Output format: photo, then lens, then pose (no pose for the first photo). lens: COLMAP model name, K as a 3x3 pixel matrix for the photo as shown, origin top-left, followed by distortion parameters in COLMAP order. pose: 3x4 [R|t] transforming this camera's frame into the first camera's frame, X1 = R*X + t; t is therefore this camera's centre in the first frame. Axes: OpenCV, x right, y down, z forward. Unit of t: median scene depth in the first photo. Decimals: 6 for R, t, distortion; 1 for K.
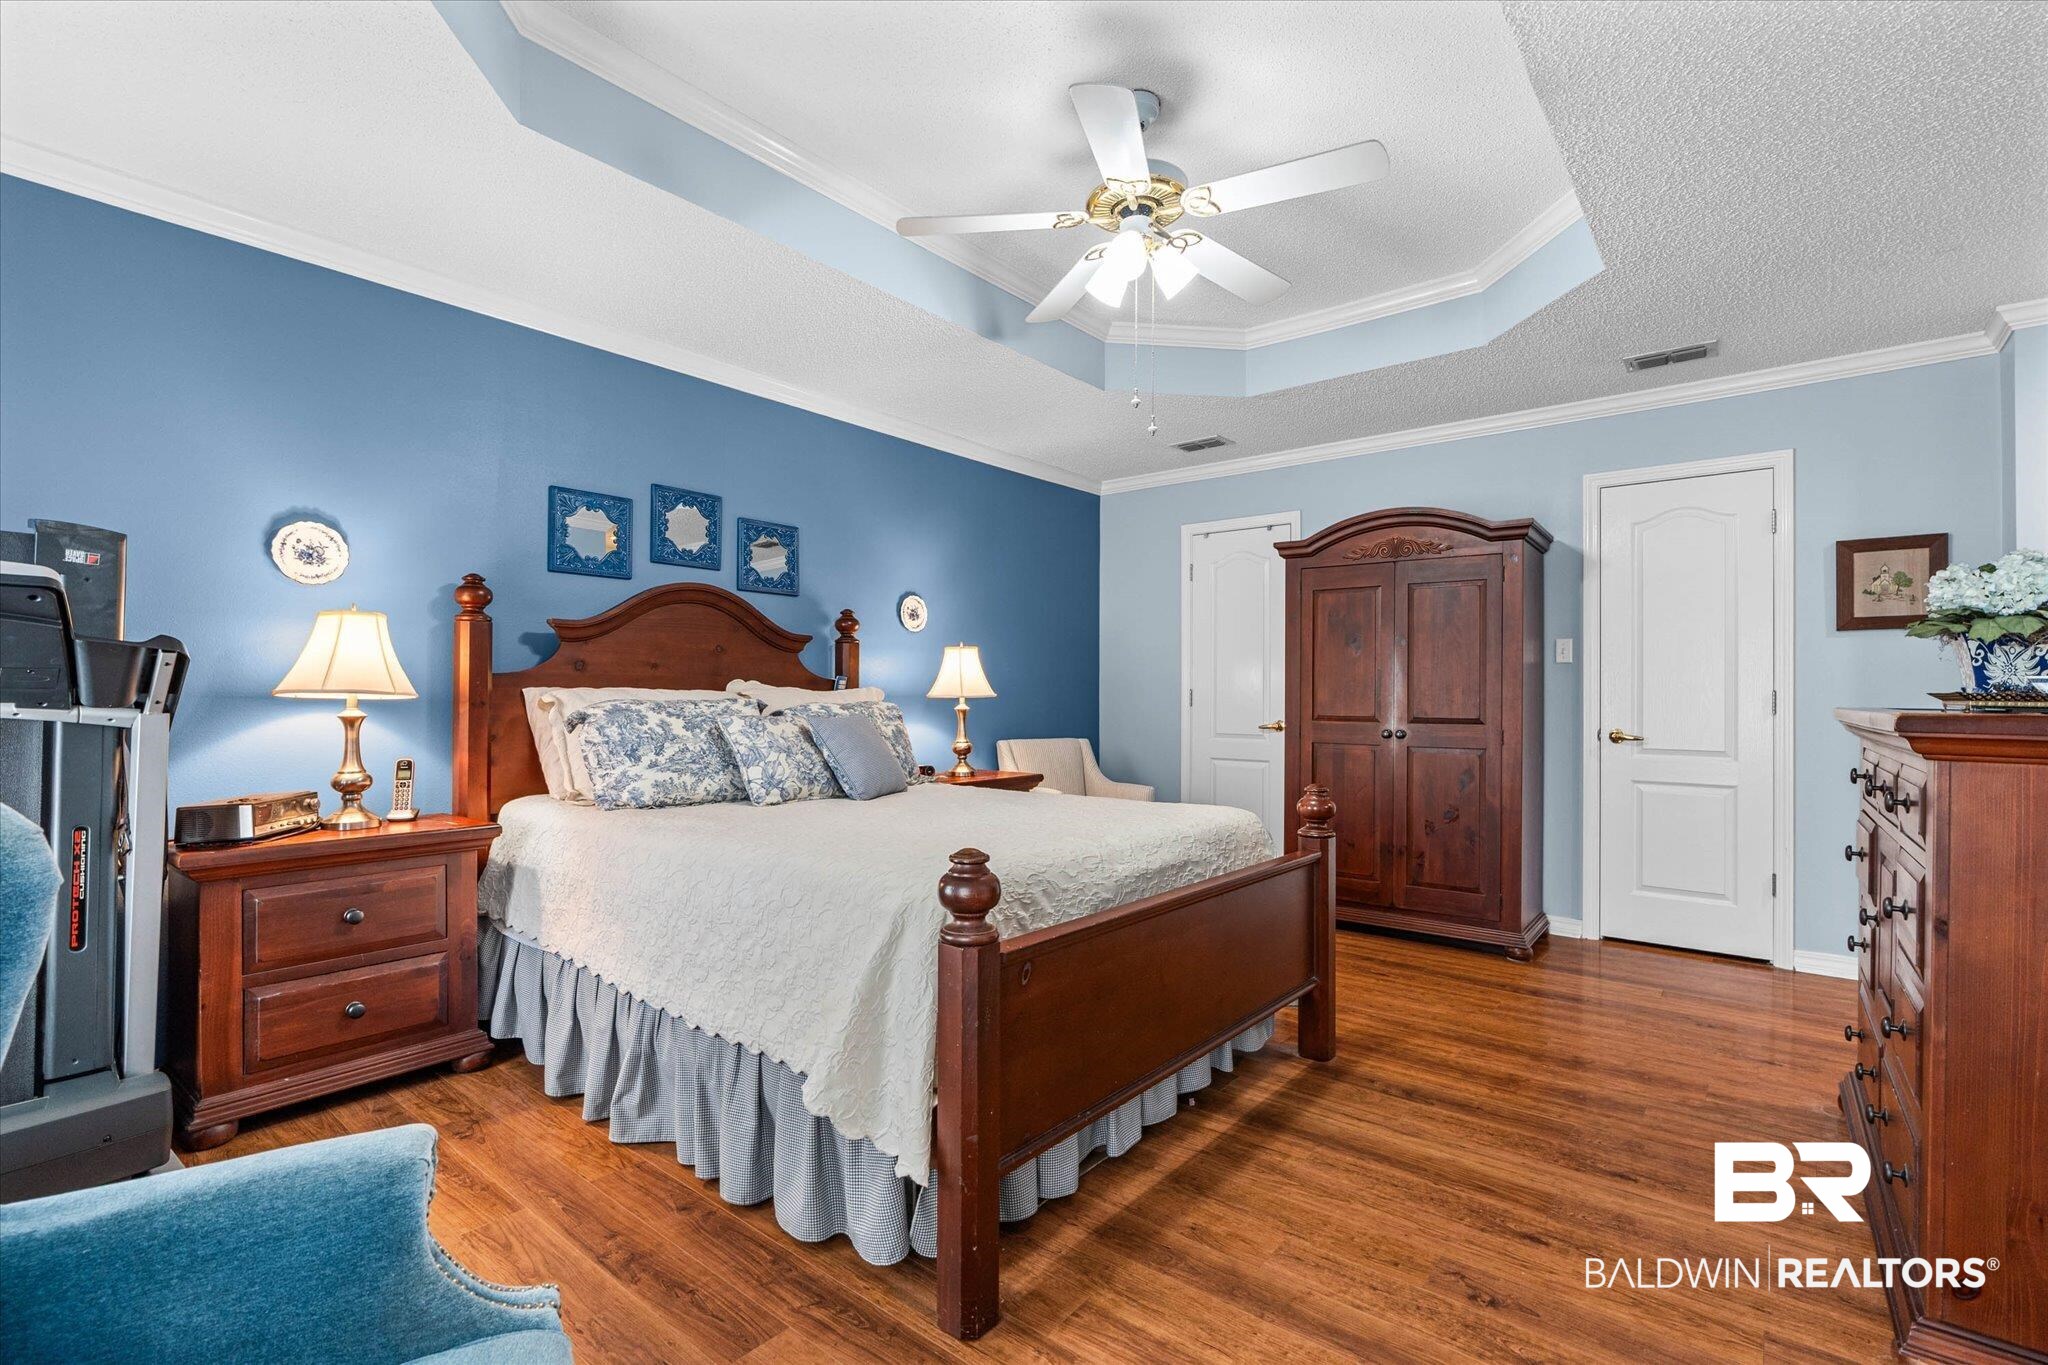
lens RADIAL K [[930.4, 0, 1019.2], [0, 930.4, 689.4], [0, 0, 1]] dist [-0.002127, 0.000086]
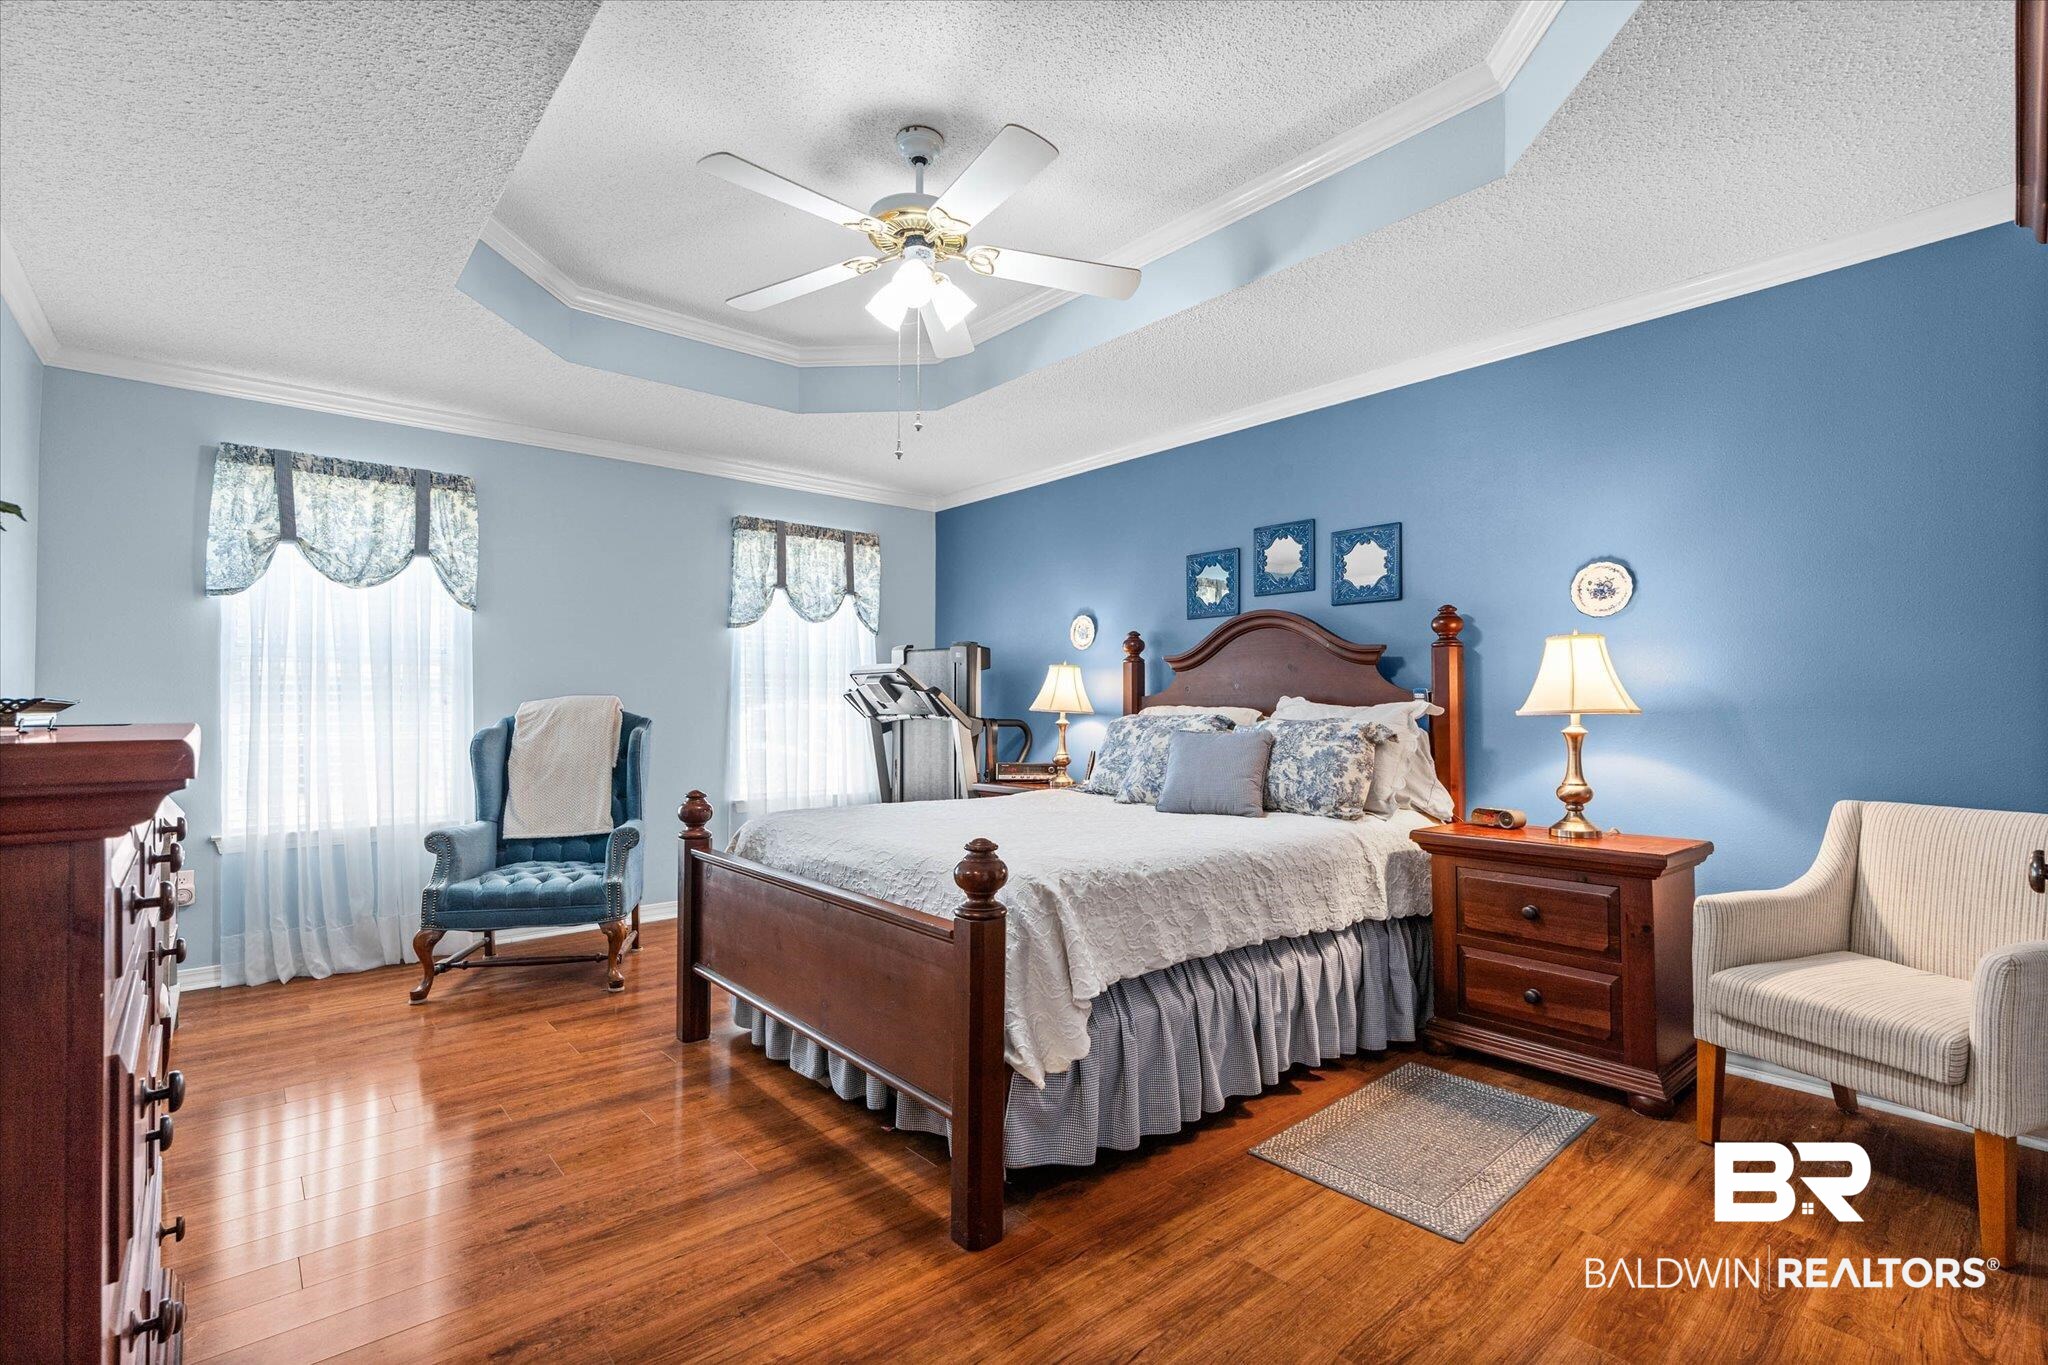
lens RADIAL K [[930.4, 0, 1020.2], [0, 930.4, 692.5], [0, 0, 1]] dist [-0.002127, 0.000086]
pose [[-0.179288, -0.025790, -0.983459, 0.790013], [0.003537, 0.999633, -0.026859, 0.012243], [0.983790, -0.008294, -0.179131, 0.921722]]
